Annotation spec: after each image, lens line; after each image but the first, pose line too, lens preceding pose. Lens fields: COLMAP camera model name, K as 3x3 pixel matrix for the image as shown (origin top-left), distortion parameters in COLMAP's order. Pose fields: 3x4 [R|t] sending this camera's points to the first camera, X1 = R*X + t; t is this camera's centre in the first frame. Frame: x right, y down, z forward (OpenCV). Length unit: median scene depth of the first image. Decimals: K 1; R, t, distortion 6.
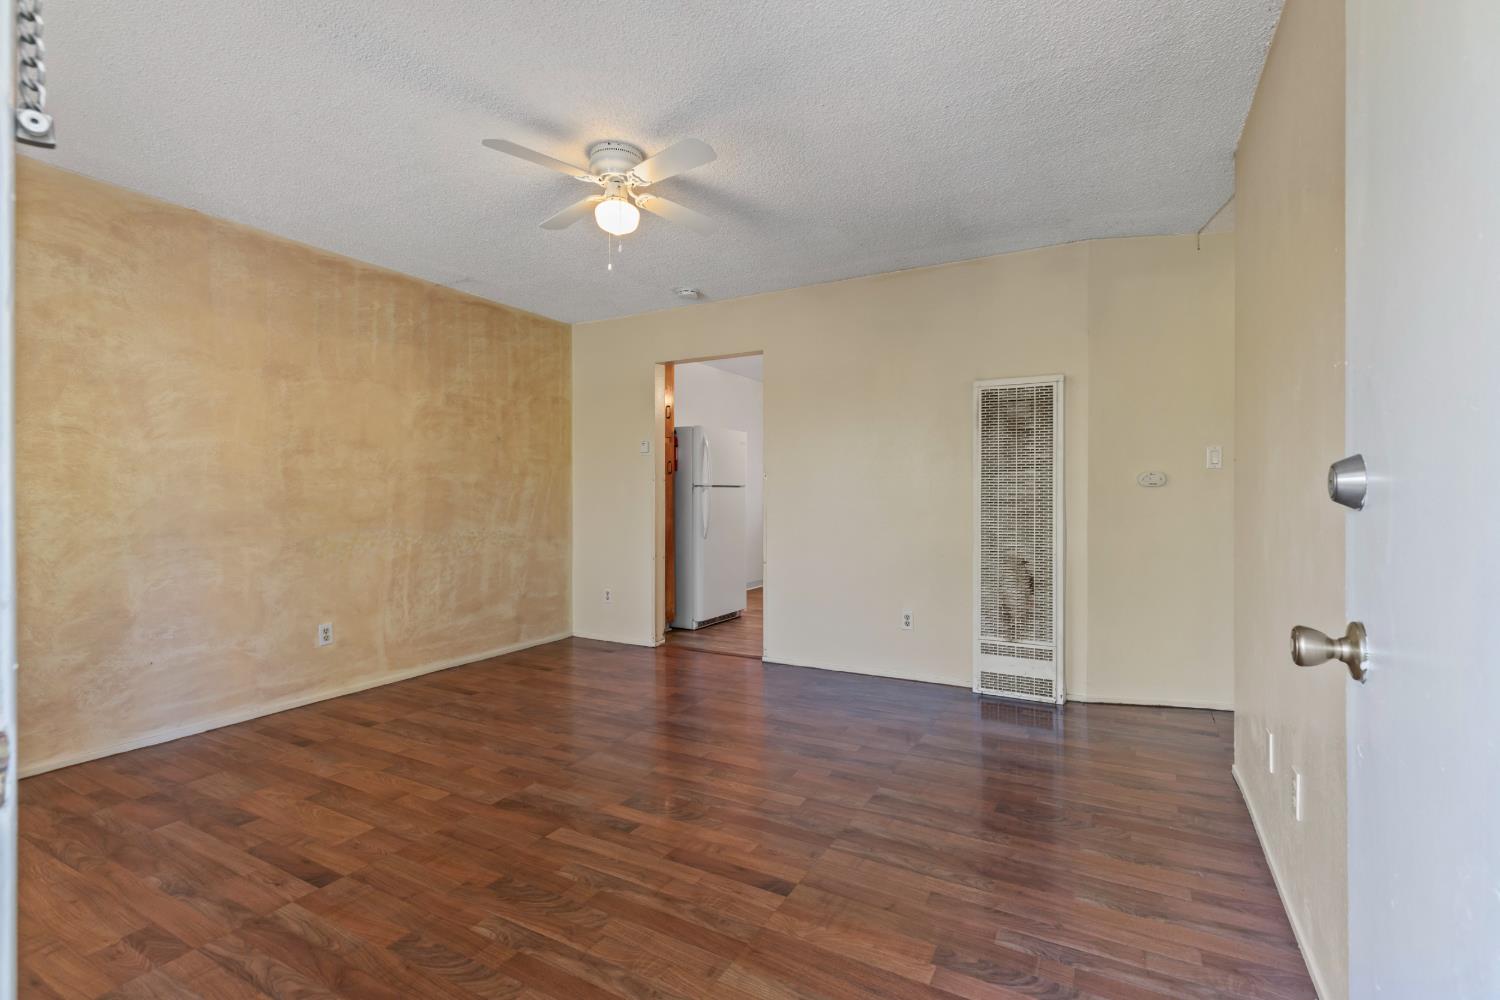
lens RADIAL K [[681.6, 0, 759.0], [0, 681.6, 497.9], [0, 0, 1]] dist [0.004518, 0.000287]
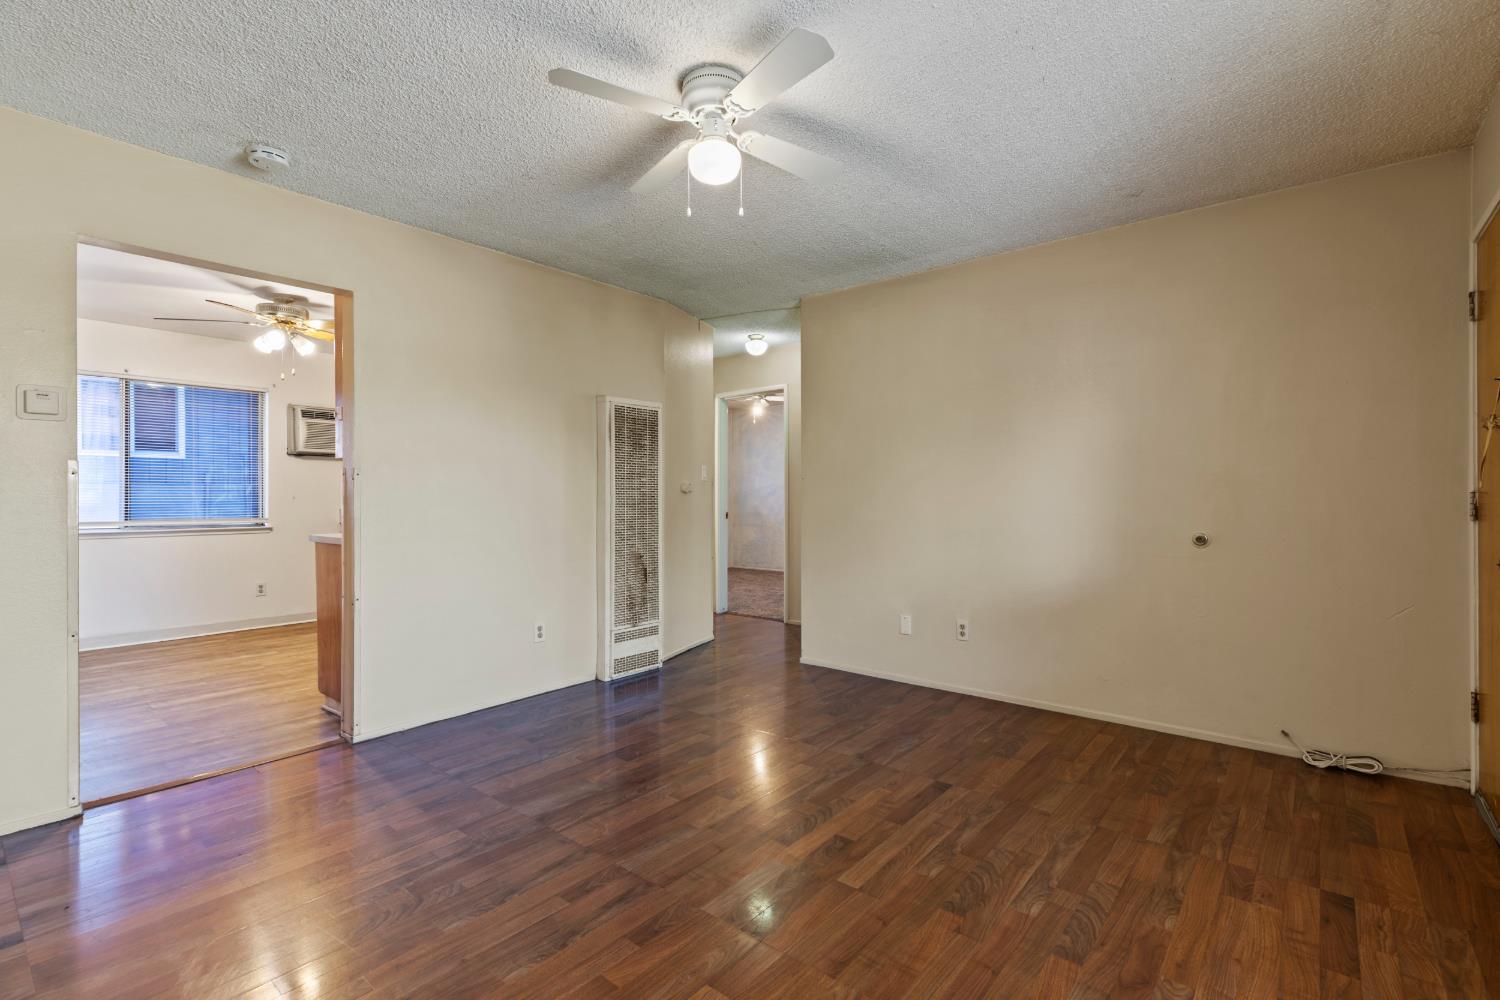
lens RADIAL K [[681.6, 0, 750.2], [0, 681.6, 497.0], [0, 0, 1]] dist [0.004518, 0.000287]
pose [[0.194322, 0.000461, 0.980938, -1.974869], [0.007826, 0.999967, -0.002021, -0.013271], [-0.980907, 0.008070, 0.194312, 1.573927]]
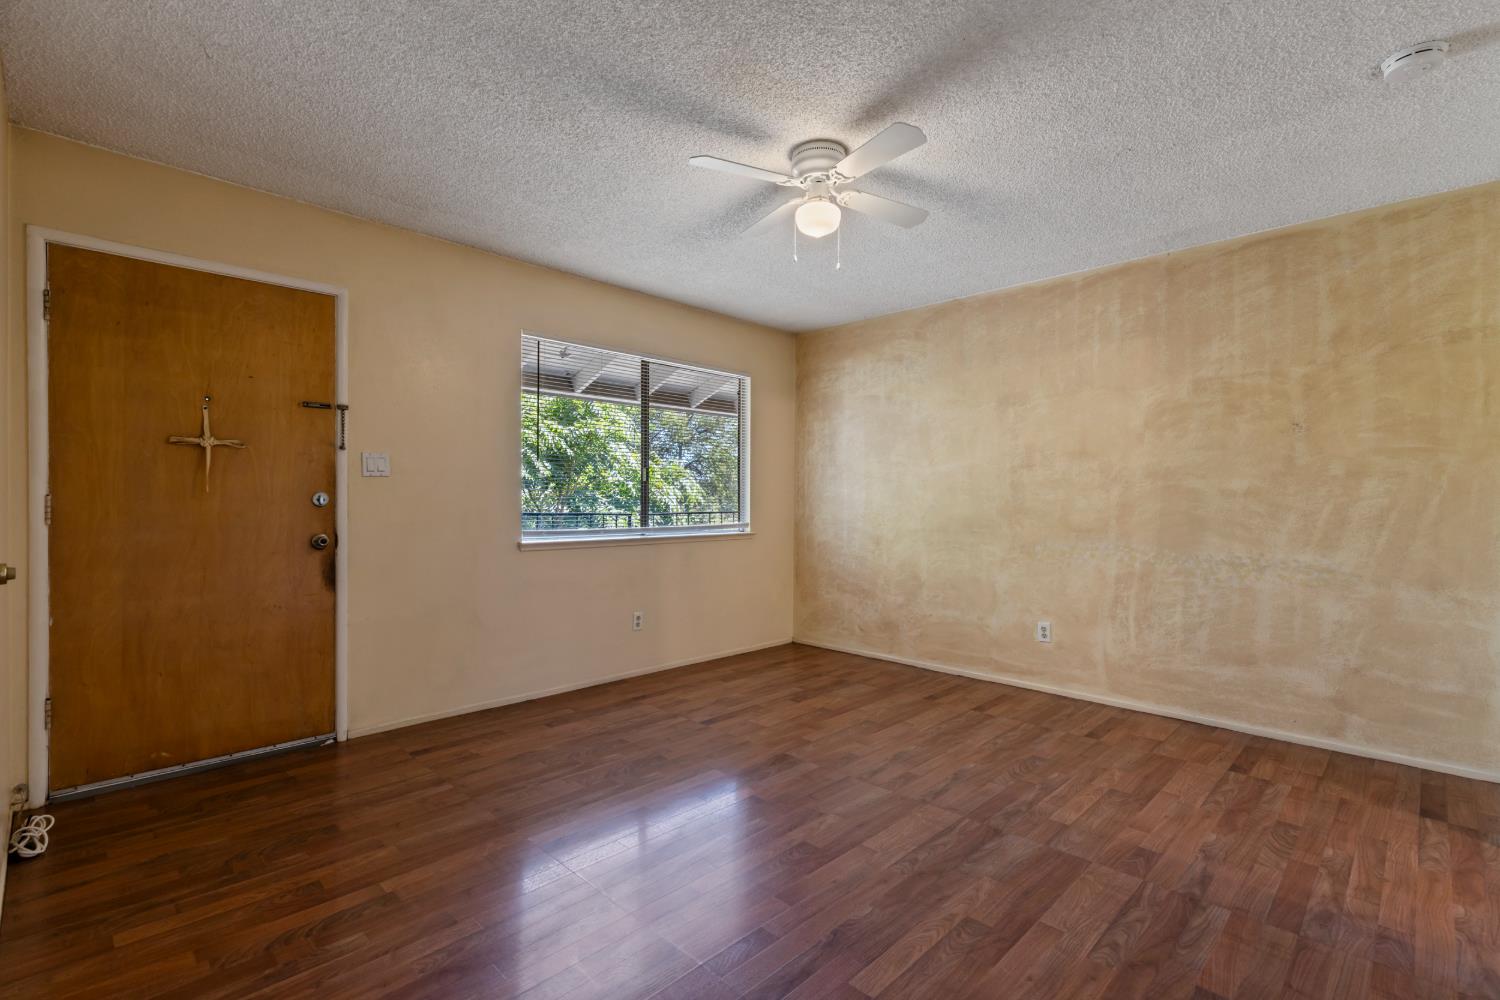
lens RADIAL K [[681.6, 0, 751.4], [0, 681.6, 509.6], [0, 0, 1]] dist [0.004518, 0.000287]
pose [[-0.274891, 0.016420, -0.961335, 0.463827], [-0.010359, 0.999746, 0.020039, -0.011310], [0.961420, 0.015467, -0.274651, 0.727357]]
